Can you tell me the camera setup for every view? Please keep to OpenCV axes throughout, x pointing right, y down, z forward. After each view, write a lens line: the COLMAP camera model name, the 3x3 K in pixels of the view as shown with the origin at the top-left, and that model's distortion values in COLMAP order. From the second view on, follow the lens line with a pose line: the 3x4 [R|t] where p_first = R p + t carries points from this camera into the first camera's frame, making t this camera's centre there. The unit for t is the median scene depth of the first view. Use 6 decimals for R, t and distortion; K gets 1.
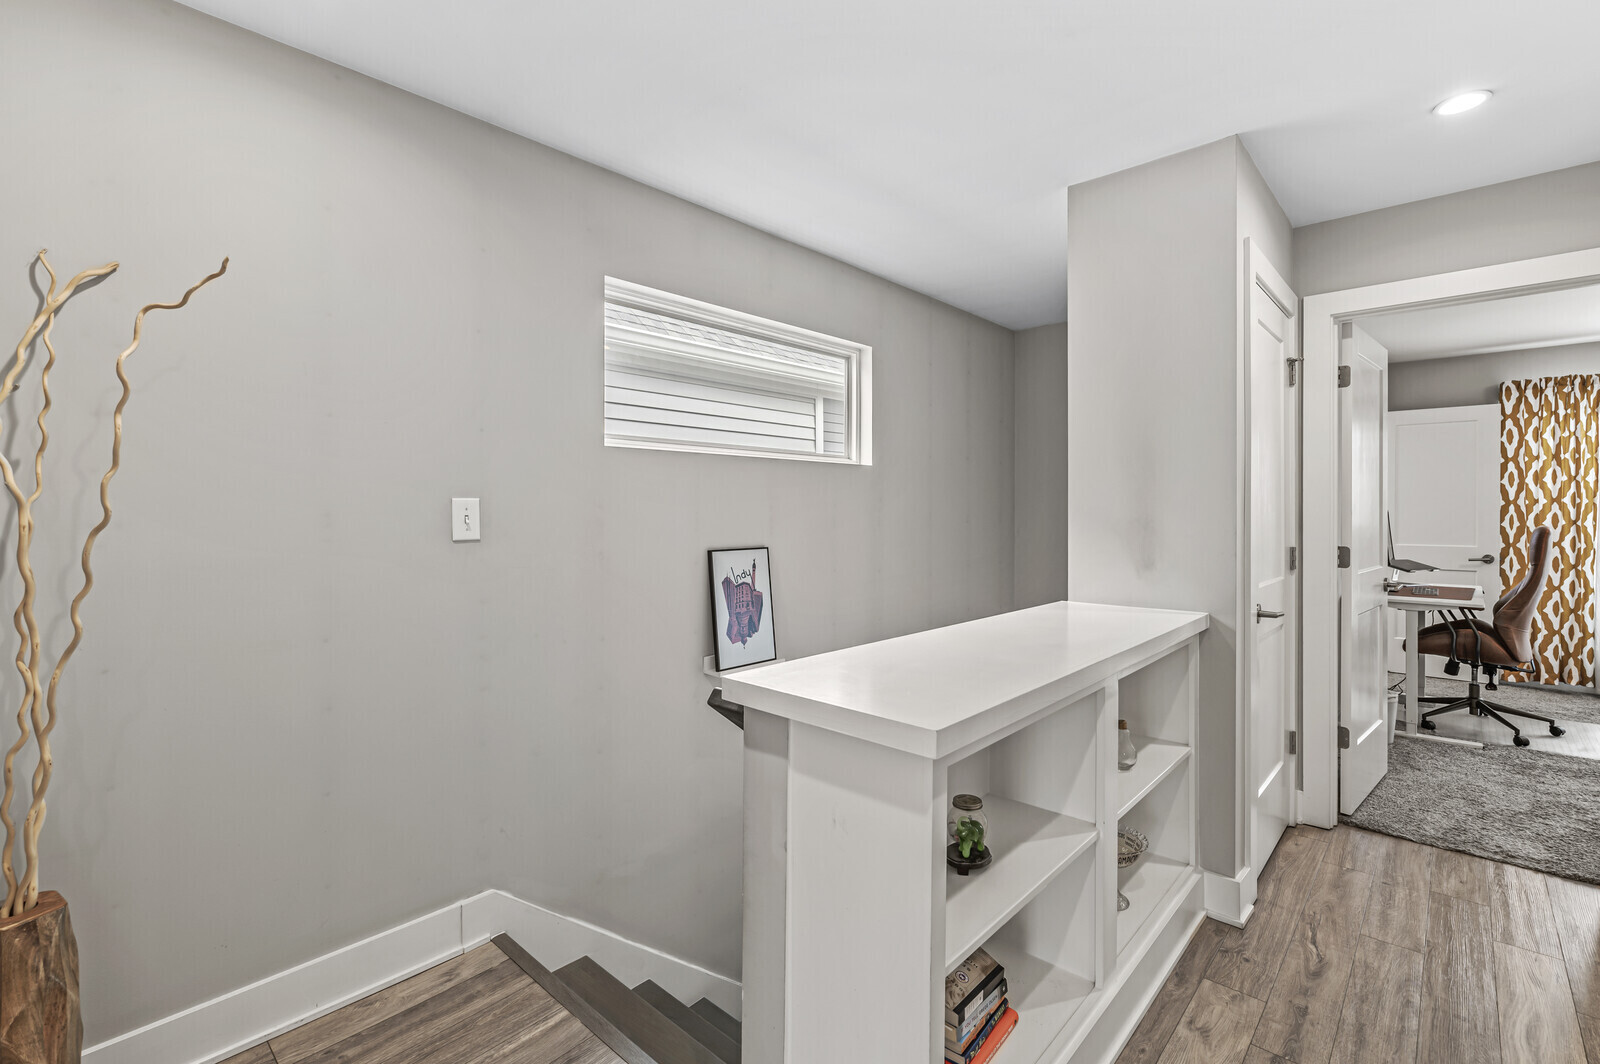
lens RADIAL K [[703.4, 0, 807.7], [0, 703.4, 517.1], [0, 0, 1]] dist [-0.002721, -0.000681]
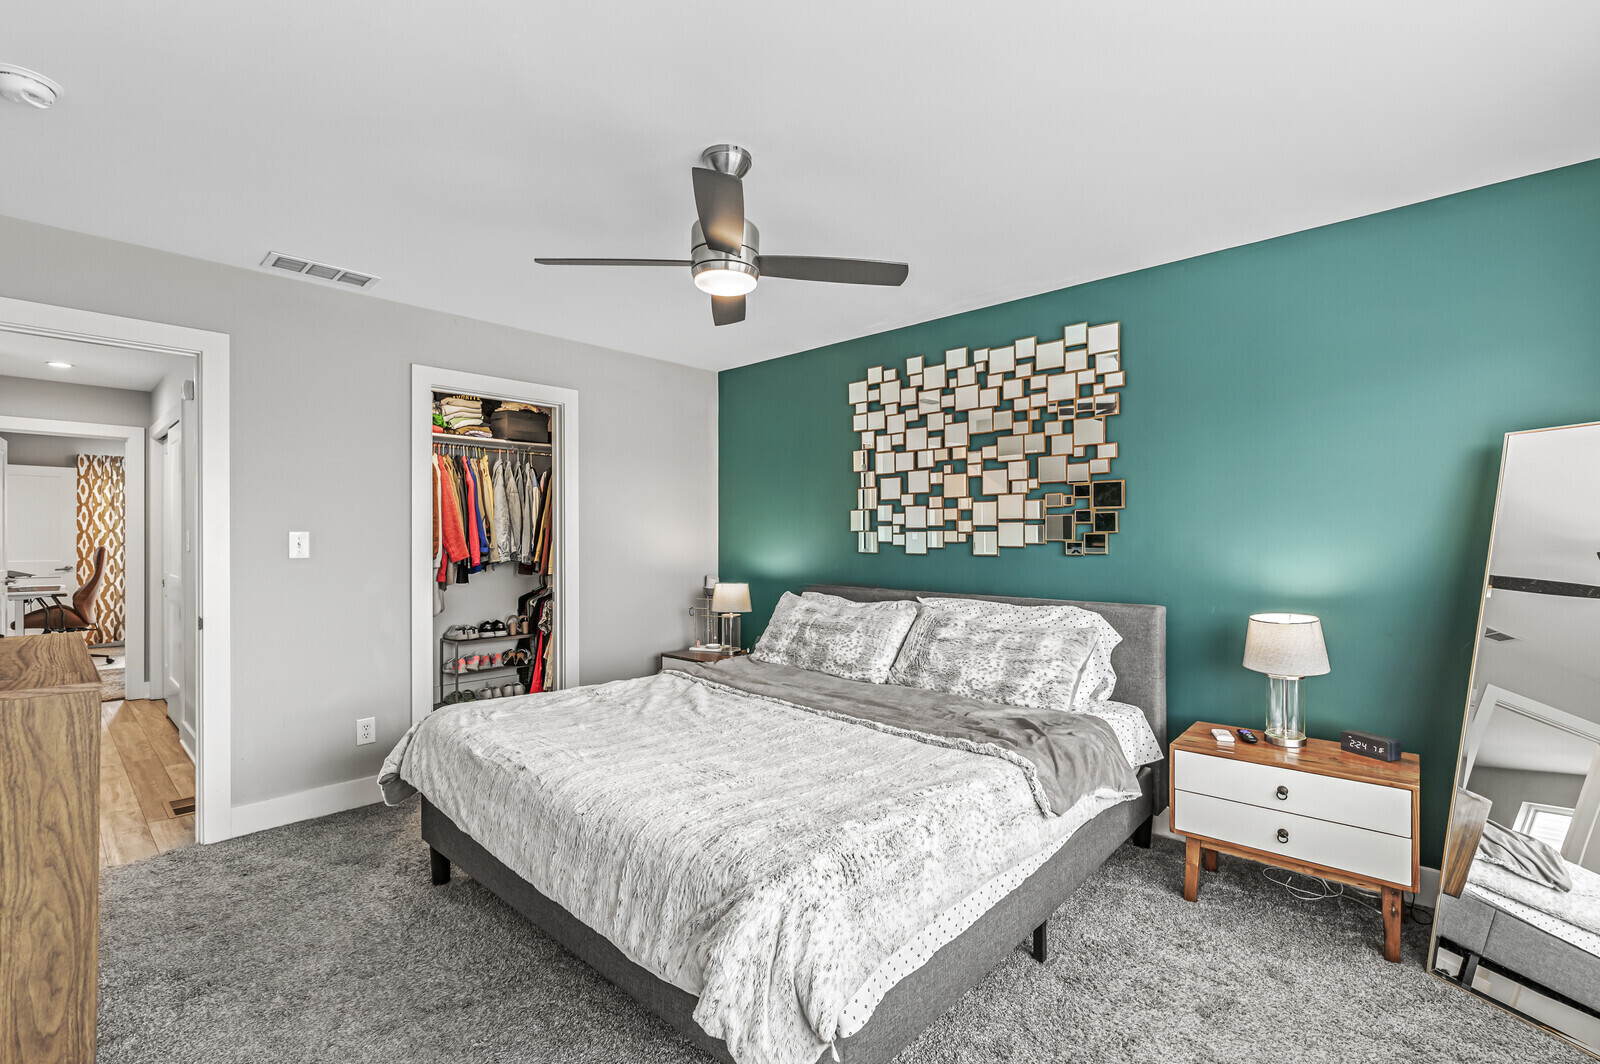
lens RADIAL K [[709.3, 0, 817.7], [0, 709.3, 534.0], [0, 0, 1]] dist [-0.001873, -0.000361]
pose [[-0.018175, 0.006105, 0.999816, -0.628853], [0.009083, 0.999941, -0.005941, 0.008823], [-0.999794, 0.008974, -0.018229, -0.631996]]
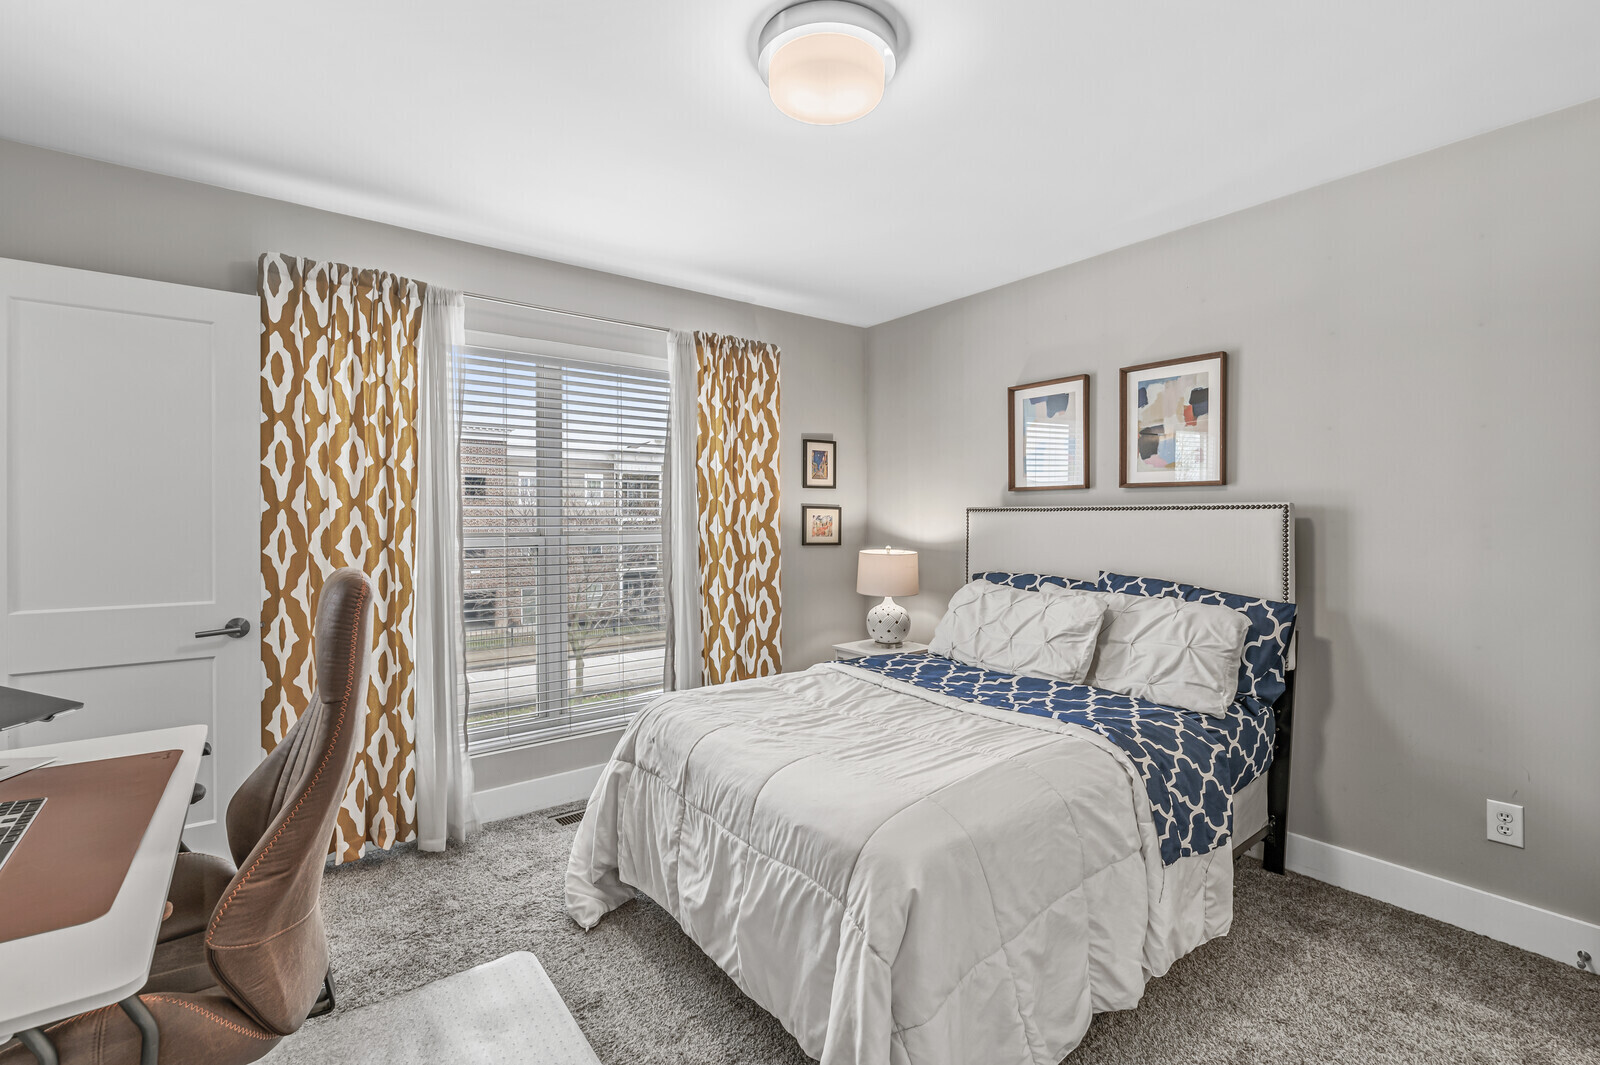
lens RADIAL K [[703.4, 0, 807.7], [0, 703.4, 517.6], [0, 0, 1]] dist [-0.002721, -0.000681]
pose [[0.154782, -0.004078, 0.987940, 0.599153], [0.006606, 0.999973, 0.003093, -0.012133], [-0.987927, 0.006048, 0.154804, 0.583588]]
